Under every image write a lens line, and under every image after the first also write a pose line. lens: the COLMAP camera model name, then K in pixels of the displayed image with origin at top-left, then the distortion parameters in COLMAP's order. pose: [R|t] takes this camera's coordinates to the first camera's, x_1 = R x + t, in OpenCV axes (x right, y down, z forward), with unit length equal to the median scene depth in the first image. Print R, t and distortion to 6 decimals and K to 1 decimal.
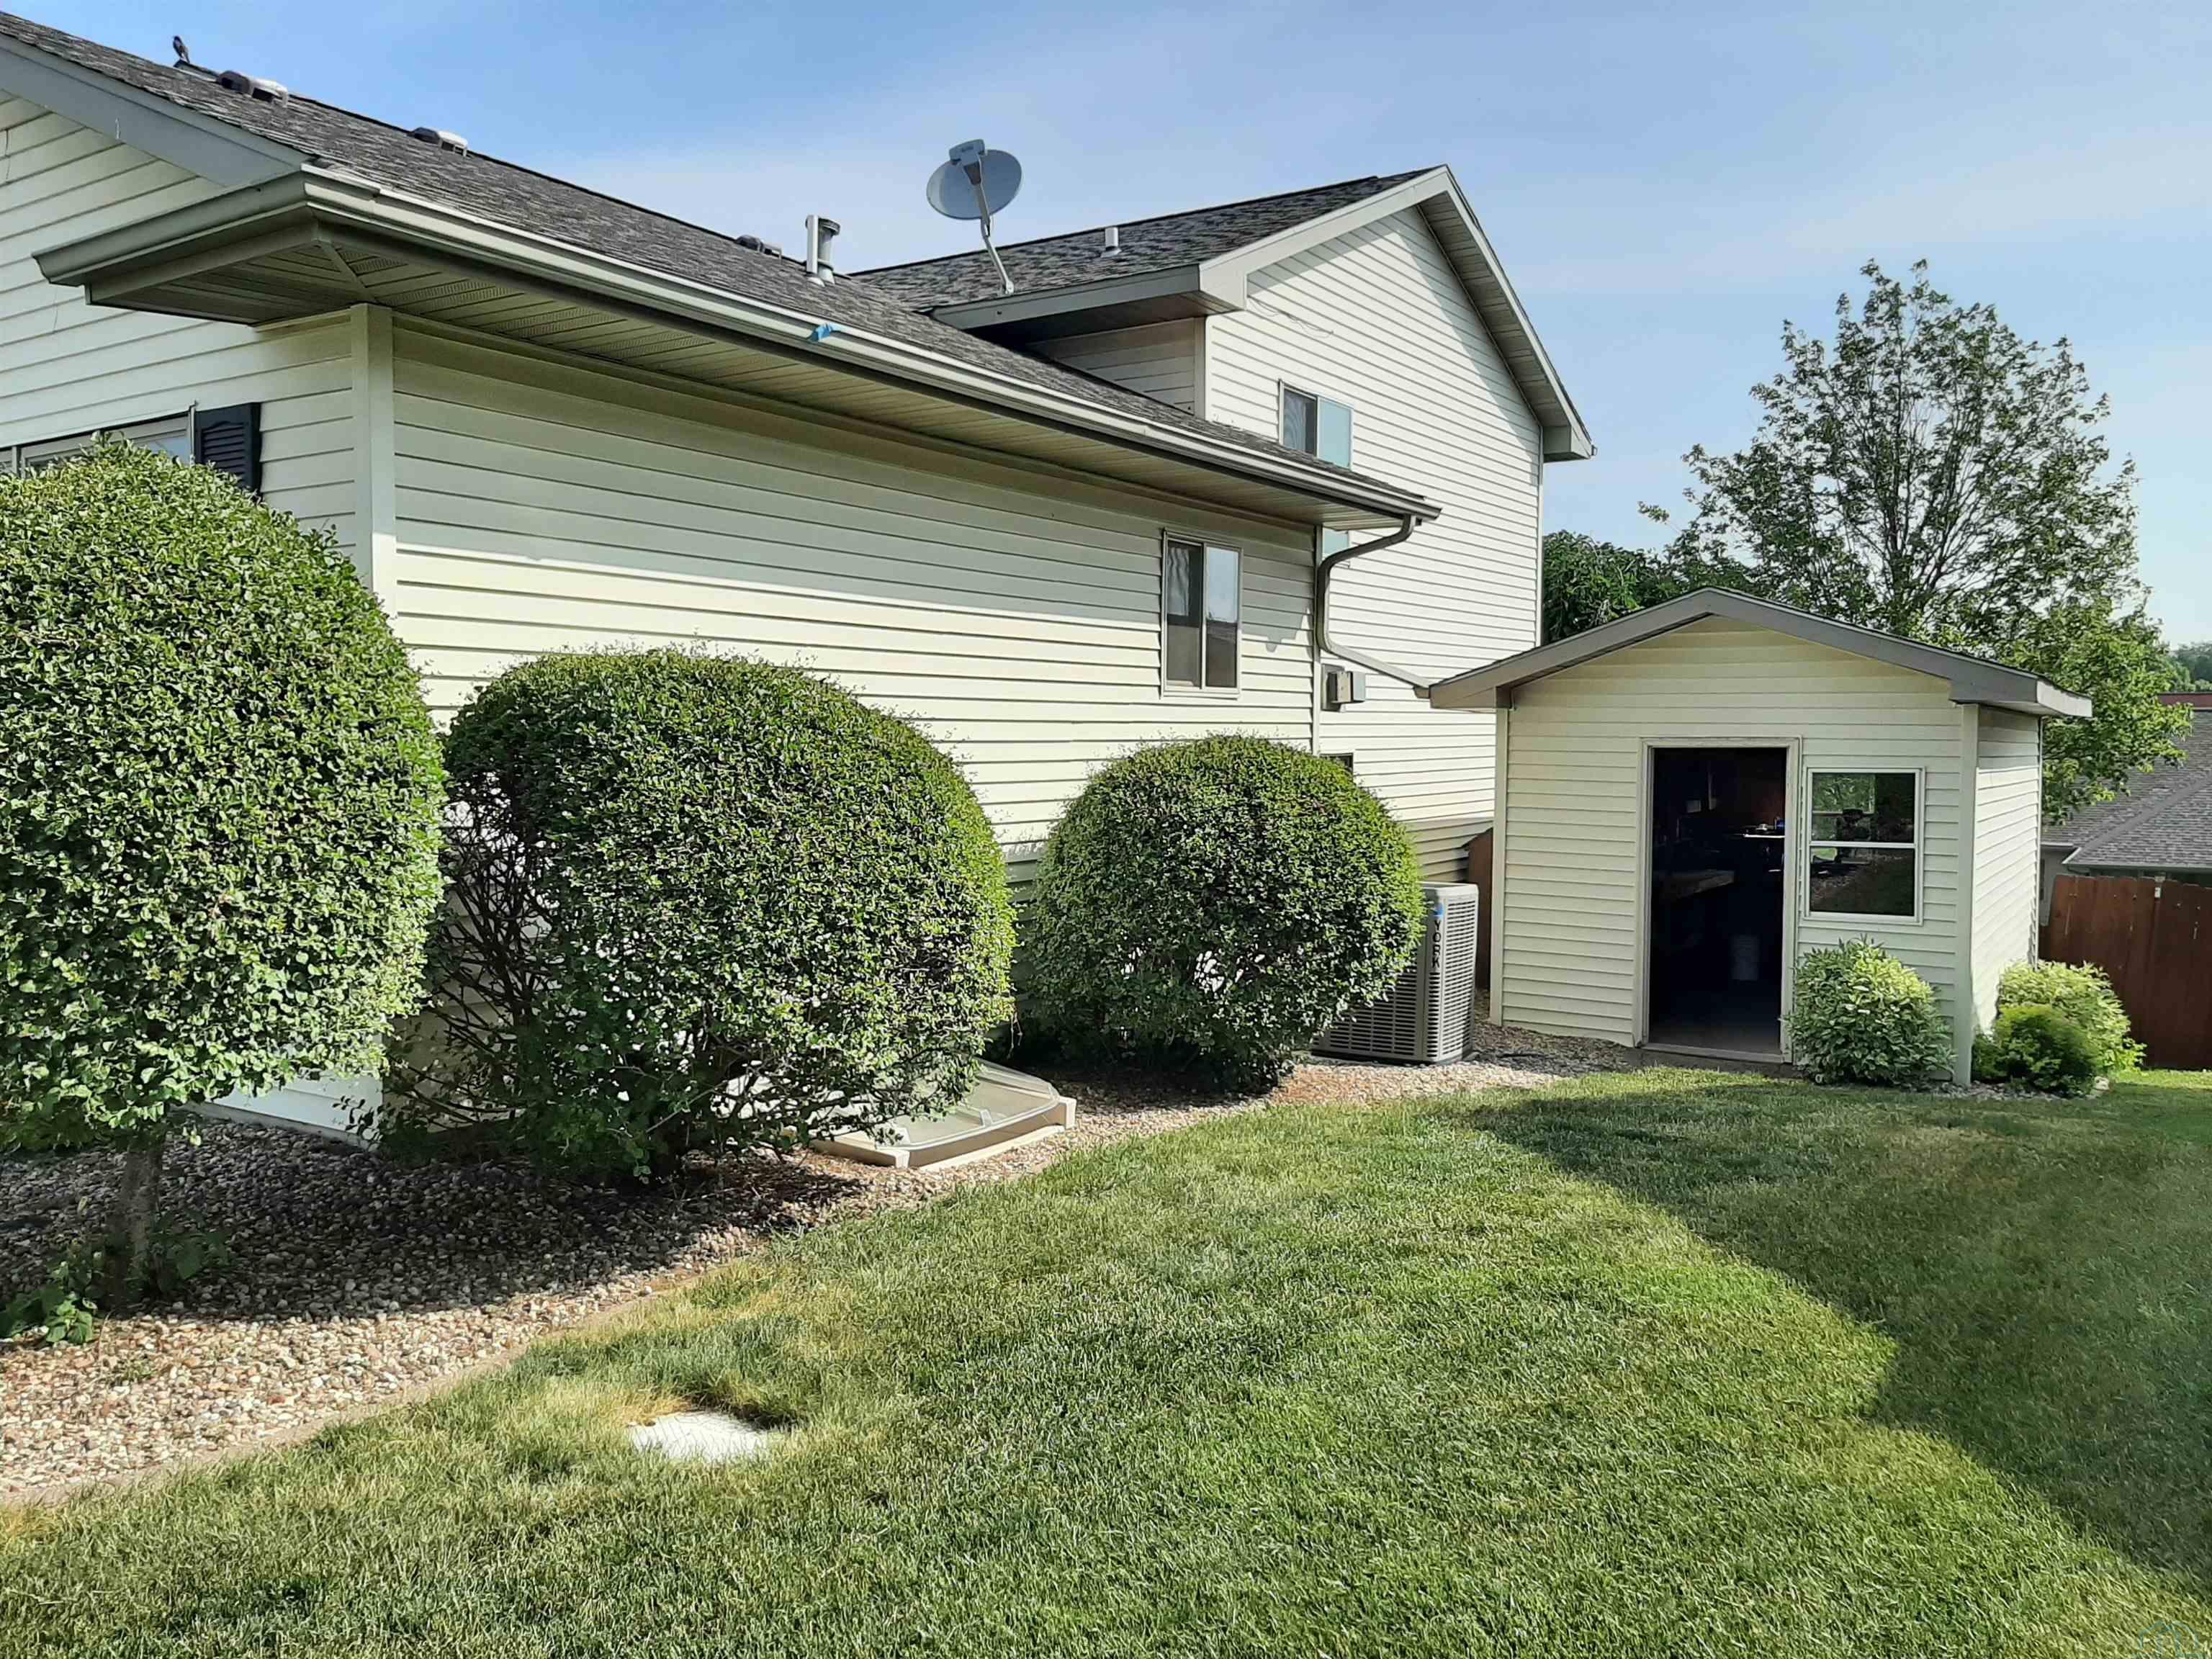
lens RADIAL K [[1691.4, 0, 1093.9], [0, 1691.4, 821.8], [0, 0, 1]] dist [0.014172, -0.001272]
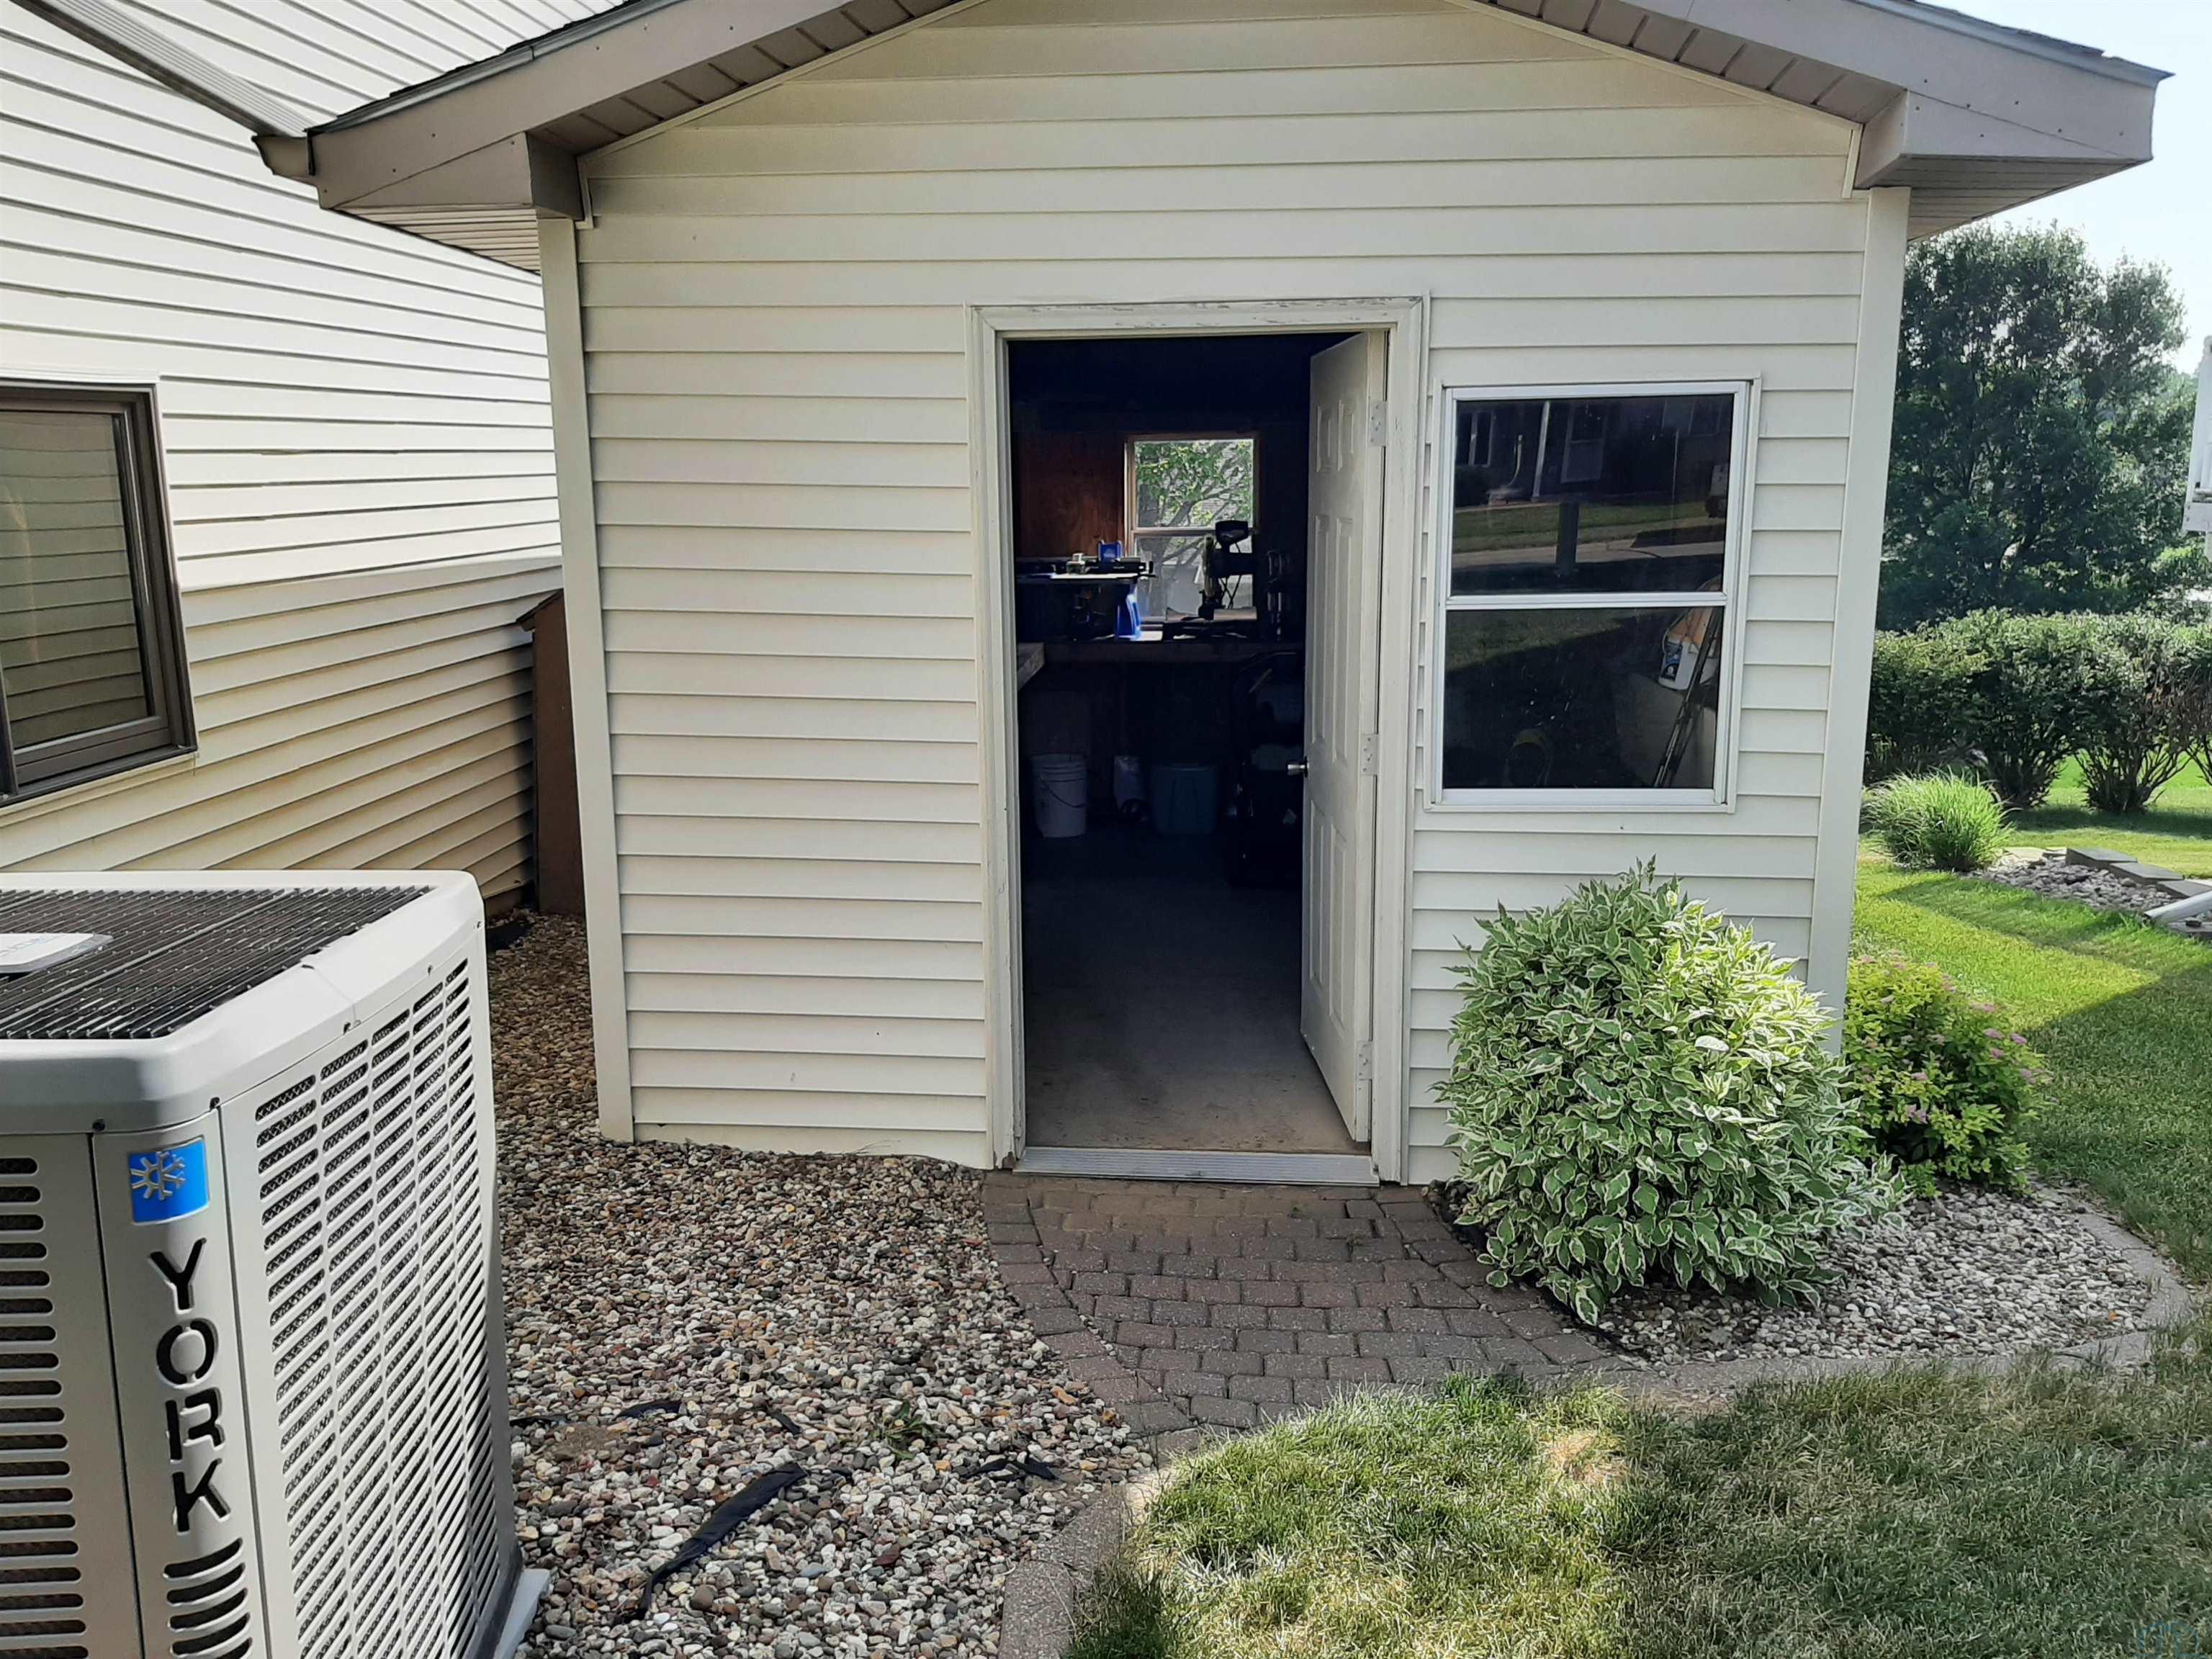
lens RADIAL K [[1691.4, 0, 1093.0], [0, 1691.4, 826.9], [0, 0, 1]] dist [0.014172, -0.001272]
pose [[0.871297, -0.110802, 0.478085, 0.162158], [0.034873, 0.985695, 0.164892, -0.001918], [-0.489516, -0.126998, 0.862697, 0.653269]]
